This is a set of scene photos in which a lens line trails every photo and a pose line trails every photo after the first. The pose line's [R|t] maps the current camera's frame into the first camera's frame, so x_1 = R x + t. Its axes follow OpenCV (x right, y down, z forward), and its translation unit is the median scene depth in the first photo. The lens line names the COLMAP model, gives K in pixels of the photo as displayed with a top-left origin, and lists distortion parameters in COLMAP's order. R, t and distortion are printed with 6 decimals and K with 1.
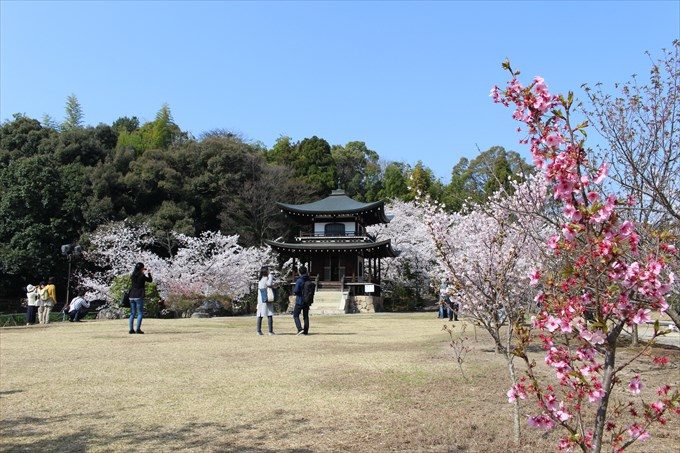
lens RADIAL K [[560.3, 0, 340.0], [0, 560.3, 226.5], [0, 0, 1]] dist [-0.152916, 0.124824]
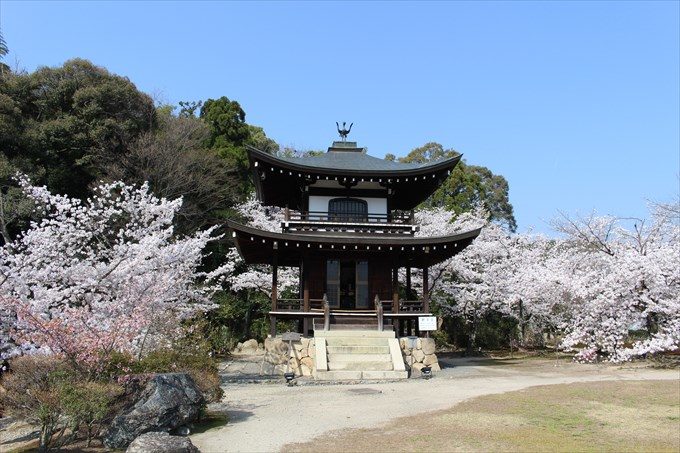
lens RADIAL K [[560.3, 0, 340.0], [0, 560.3, 226.5], [0, 0, 1]] dist [-0.152916, 0.124824]
pose [[0.954920, 0.052950, 0.292102, -0.156270], [-0.041681, 0.998132, -0.044675, 0.041102], [-0.293922, 0.030486, 0.955343, 0.458111]]
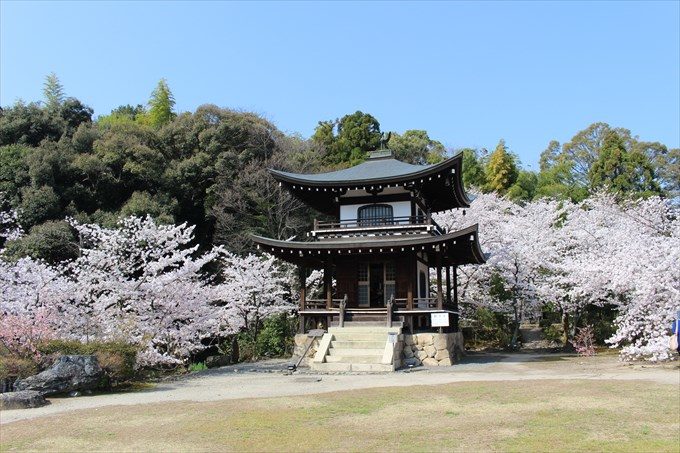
lens RADIAL K [[560.3, 0, 340.0], [0, 560.3, 226.5], [0, 0, 1]] dist [-0.152916, 0.124824]
pose [[0.992954, -0.028361, -0.115059, 0.018531], [0.024038, 0.998958, -0.038787, 0.034642], [0.116039, 0.035748, 0.992601, 0.397027]]
